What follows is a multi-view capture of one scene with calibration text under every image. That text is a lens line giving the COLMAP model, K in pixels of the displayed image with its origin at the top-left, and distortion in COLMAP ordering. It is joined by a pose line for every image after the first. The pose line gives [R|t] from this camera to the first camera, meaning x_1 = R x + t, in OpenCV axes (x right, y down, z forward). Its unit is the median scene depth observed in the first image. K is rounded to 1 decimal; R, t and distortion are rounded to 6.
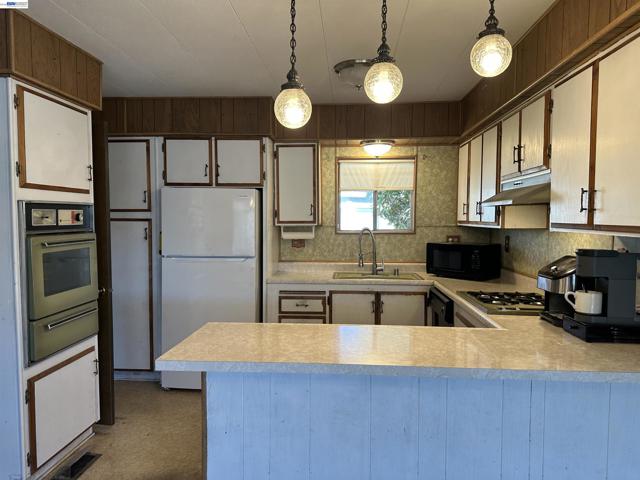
lens RADIAL K [[445.6, 0, 318.3], [0, 445.6, 240.5], [0, 0, 1]] dist [0.116720, -0.183805]
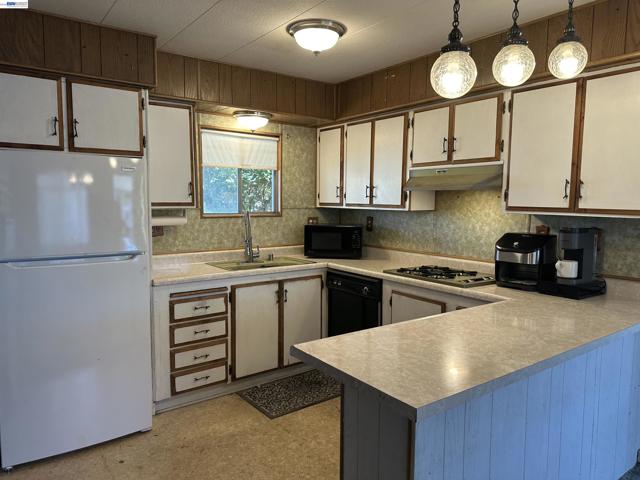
lens RADIAL K [[445.6, 0, 318.3], [0, 445.6, 240.5], [0, 0, 1]] dist [0.116720, -0.183805]
pose [[0.763484, -0.056799, 0.643325, -0.365016], [0.025334, 0.997992, 0.058047, -0.017374], [-0.645330, -0.028019, 0.763390, 0.226806]]
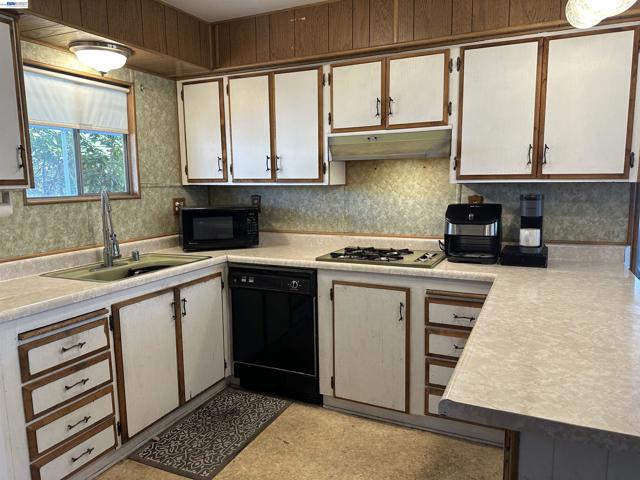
lens RADIAL K [[445.6, 0, 318.3], [0, 445.6, 240.5], [0, 0, 1]] dist [0.116720, -0.183805]
pose [[0.357296, -0.132005, 0.924616, -0.367736], [0.058515, 0.991181, 0.118896, -0.018167], [-0.932156, 0.011623, 0.361869, 0.515022]]
